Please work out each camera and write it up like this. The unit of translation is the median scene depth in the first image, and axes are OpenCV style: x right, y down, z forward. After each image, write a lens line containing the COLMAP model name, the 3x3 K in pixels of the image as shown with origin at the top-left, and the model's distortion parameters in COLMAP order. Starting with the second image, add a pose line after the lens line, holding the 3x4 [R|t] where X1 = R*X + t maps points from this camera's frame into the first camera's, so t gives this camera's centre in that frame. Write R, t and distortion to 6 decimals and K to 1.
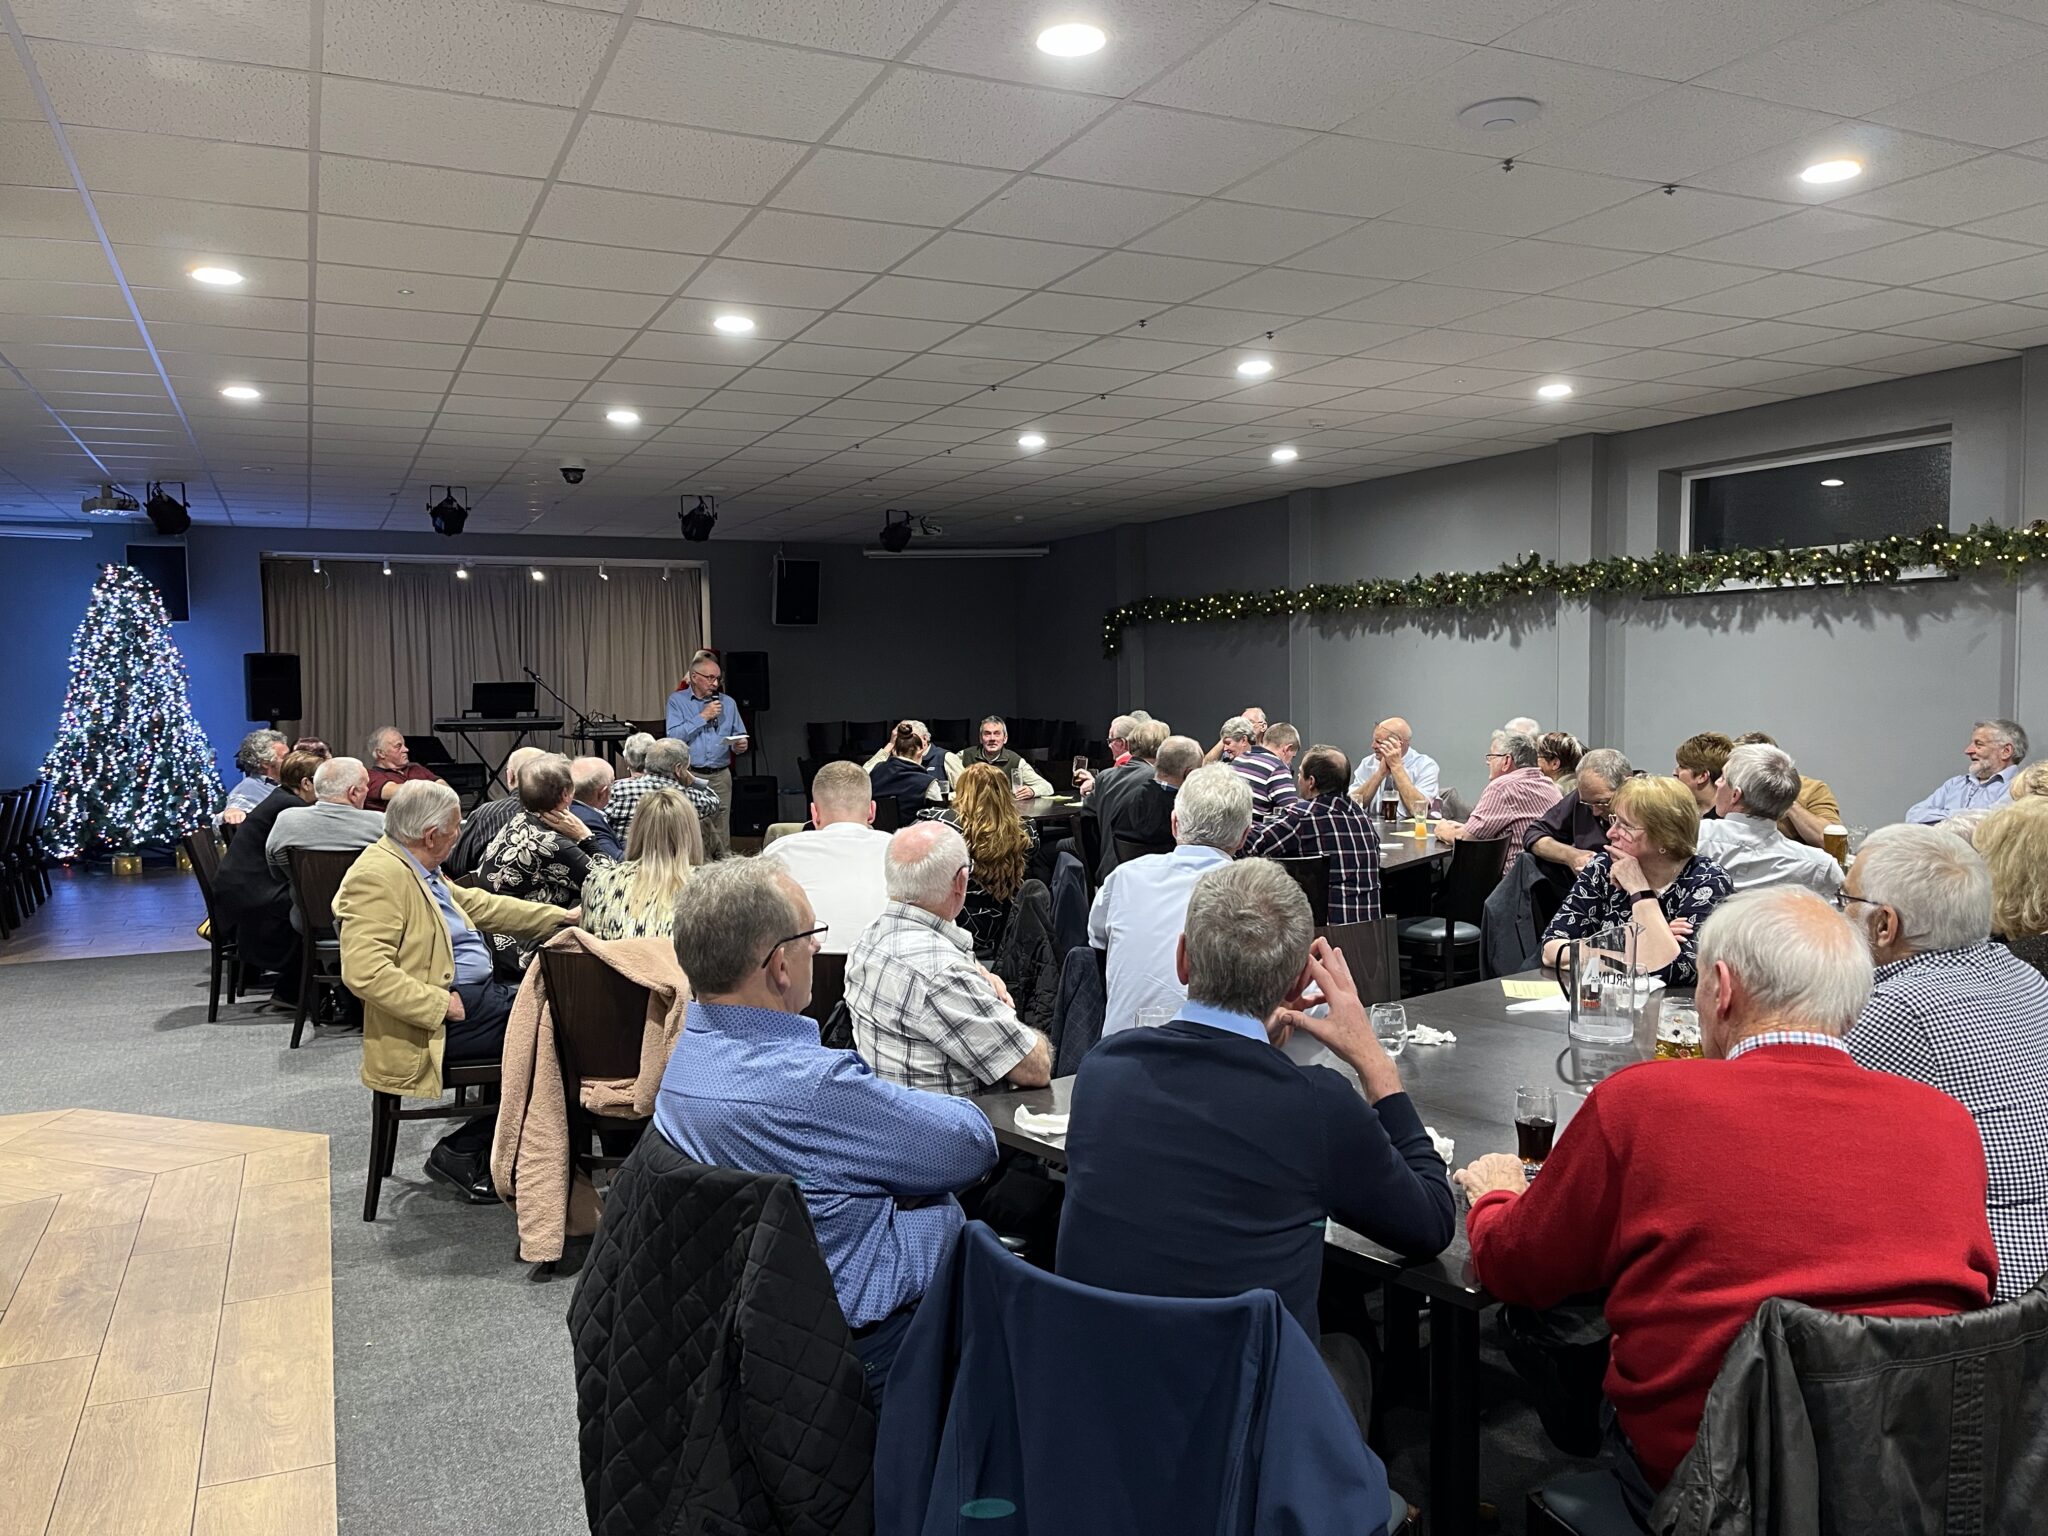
lens RADIAL K [[1551.4, 0, 1027.8], [0, 1551.4, 773.6], [0, 0, 1]] dist [0.054088, -0.051253]
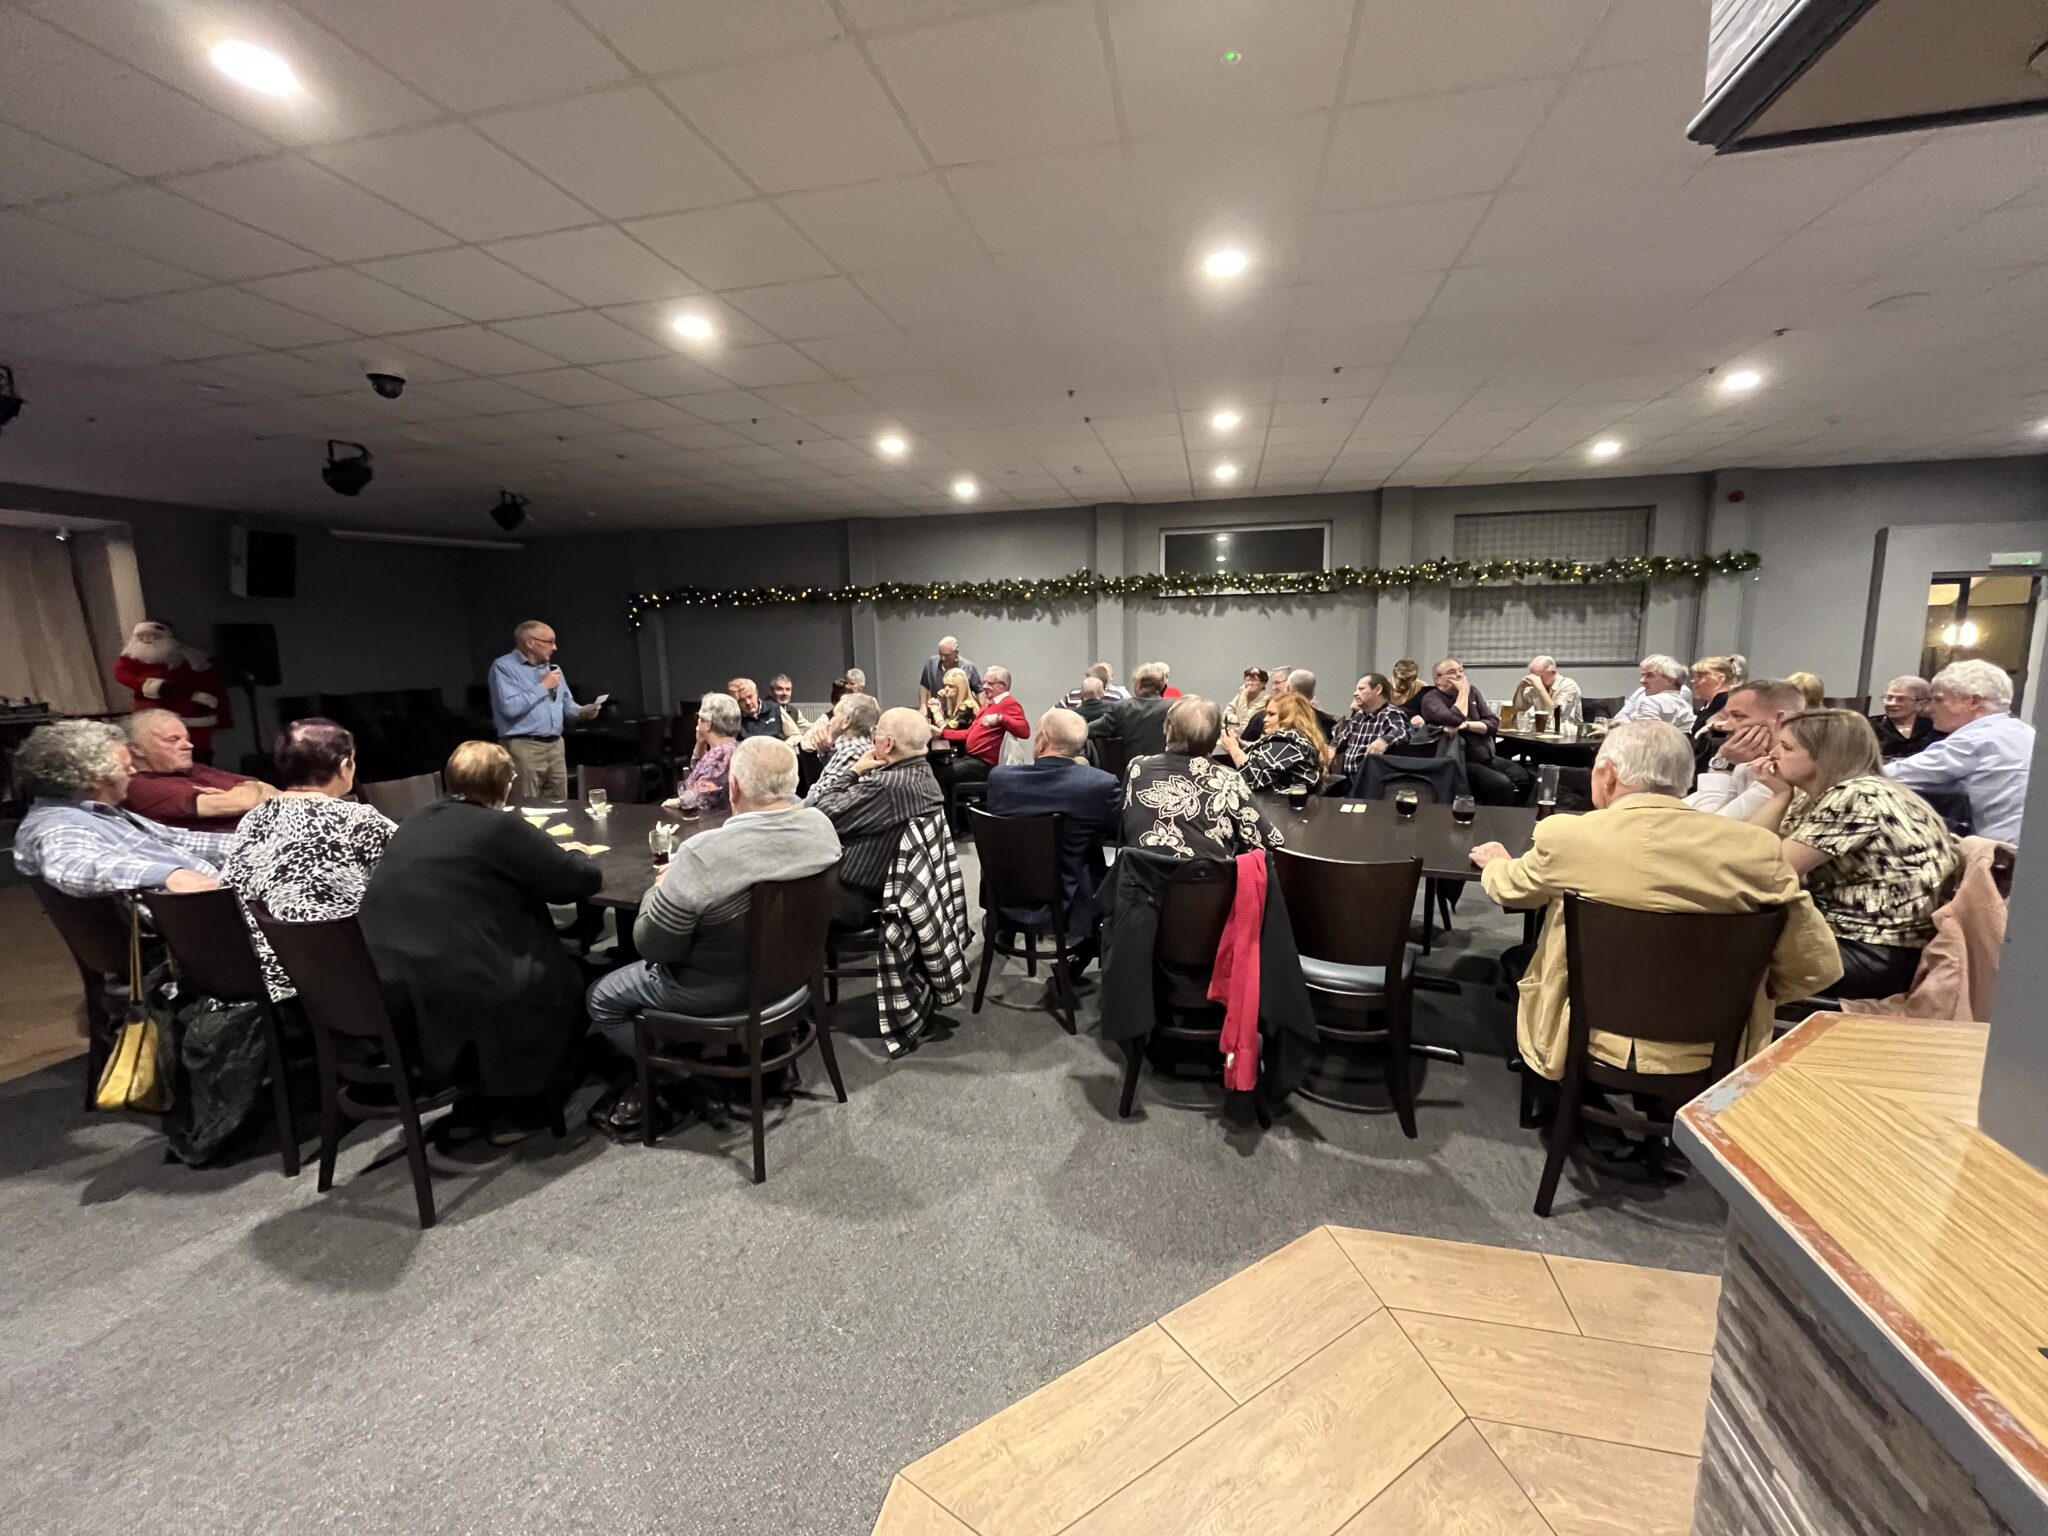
lens RADIAL K [[825.3, 0, 1029.3], [0, 825.3, 761.2], [0, 0, 1]] dist [-0.002307, -0.000706]
pose [[0.612993, -0.109517, 0.782461, -0.427102], [0.061679, 0.993957, 0.090798, -0.015993], [-0.787677, -0.007398, 0.616044, 0.459045]]
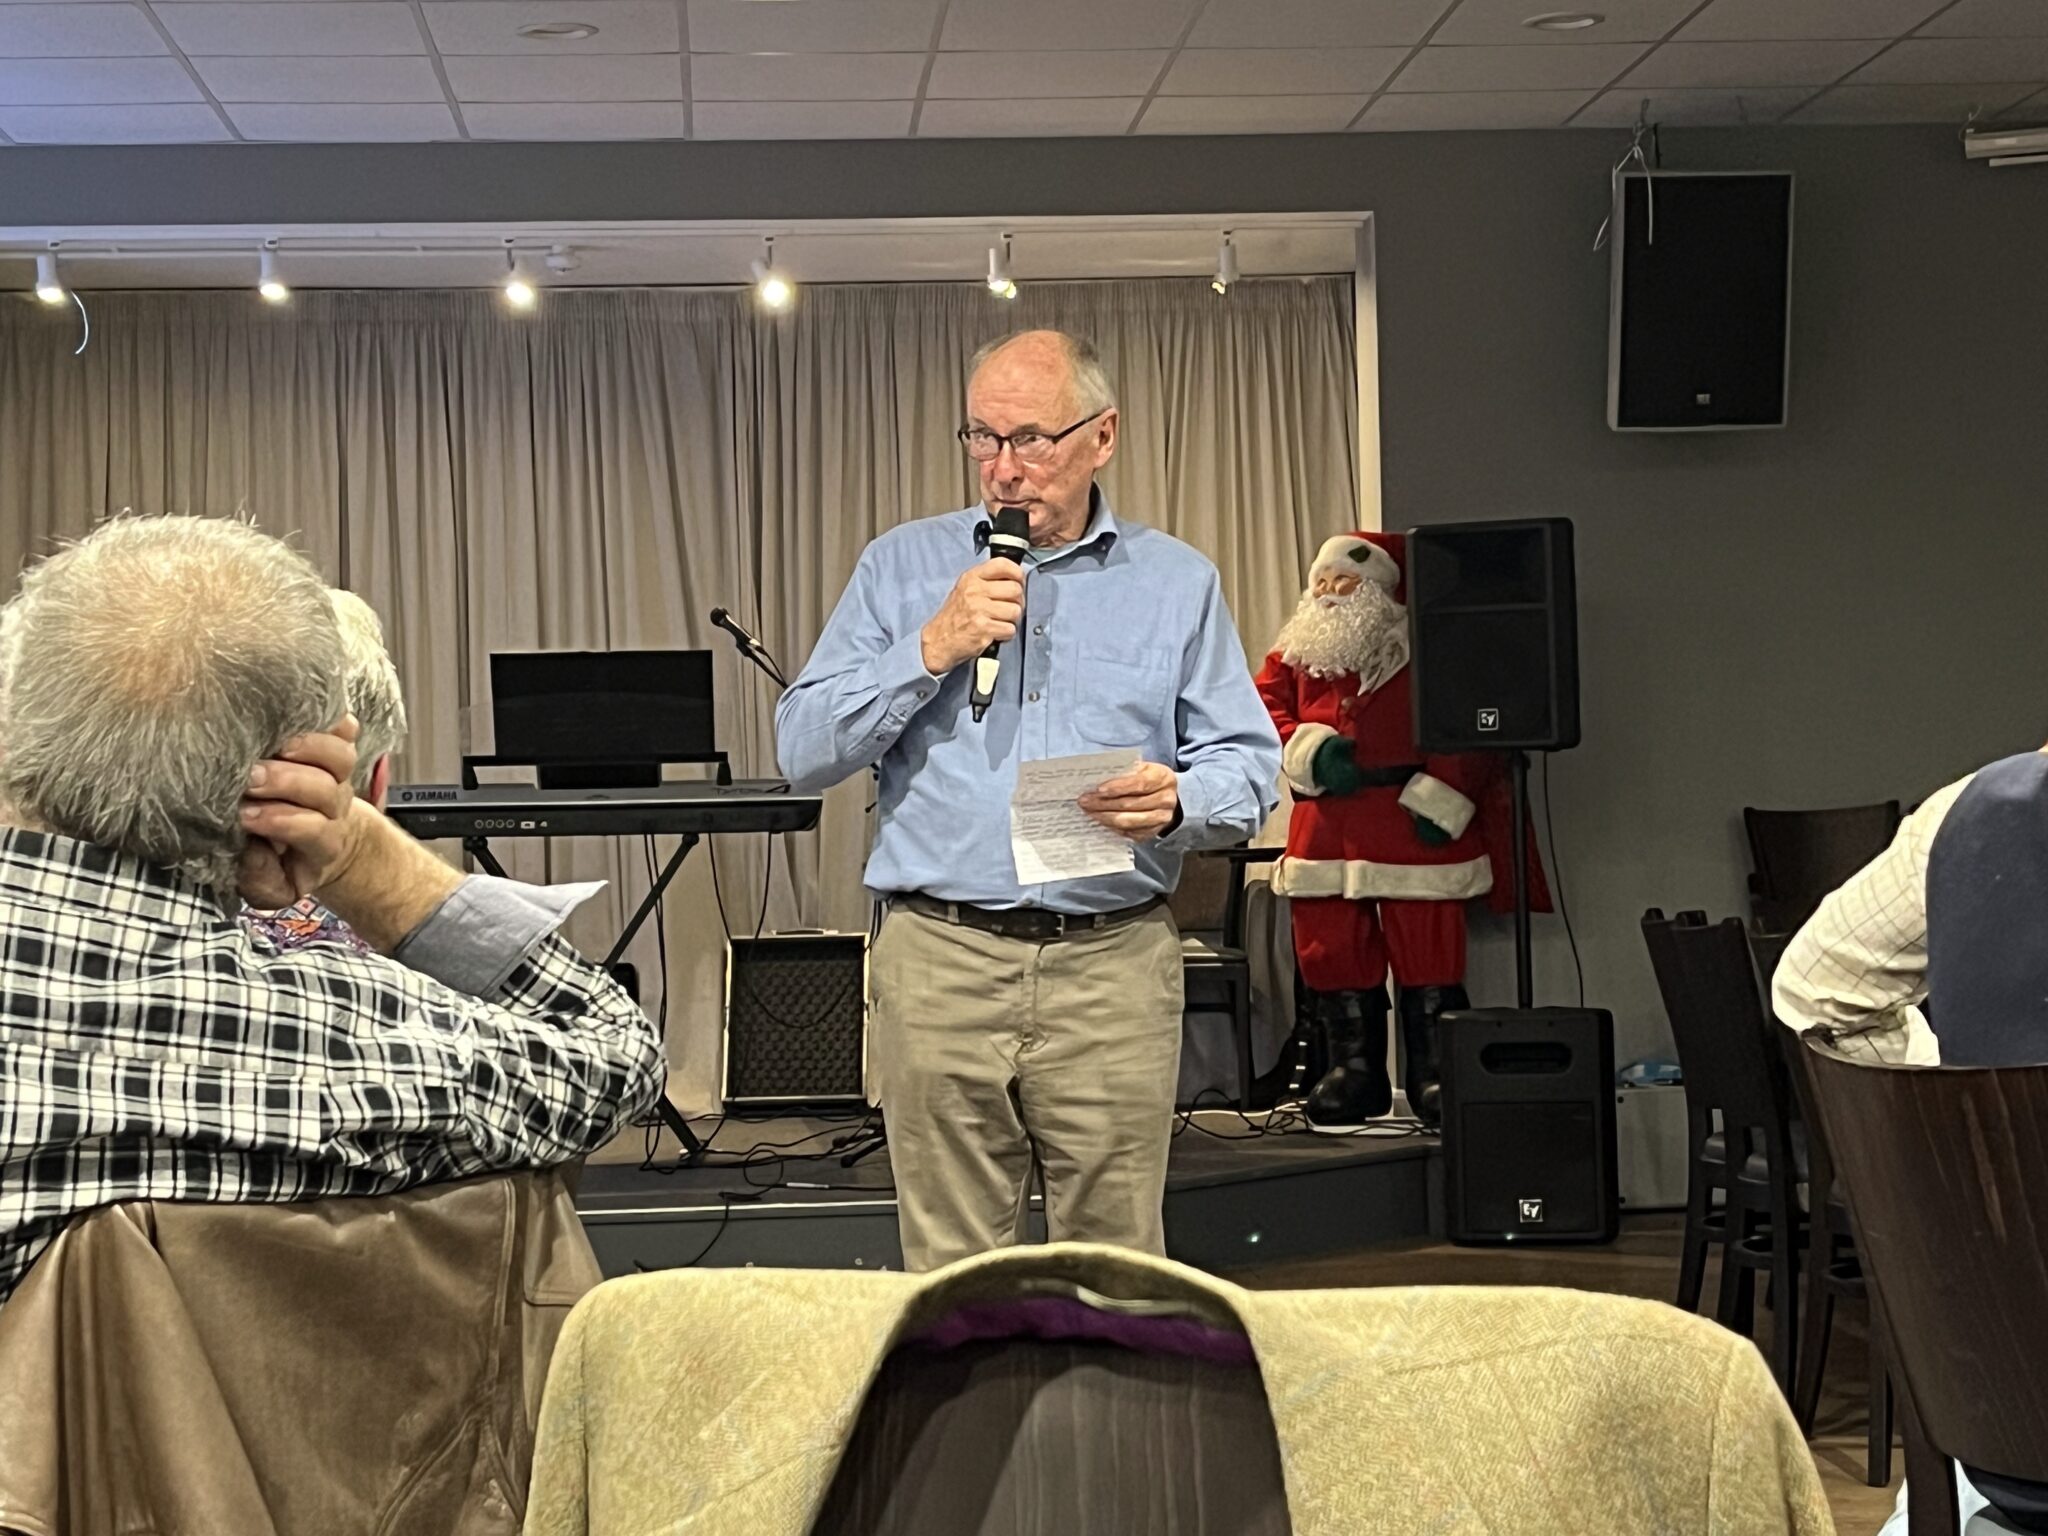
lens RADIAL K [[3761.8, 0, 1024.0], [0, 3761.8, 768.0], [0, 0, 1]] dist [-0.007460, 0.367288]
pose [[0.936189, -0.018036, -0.351034, -0.054561], [-0.008702, 0.997187, -0.074442, 0.013733], [0.351389, 0.072746, 0.933399, 0.587791]]
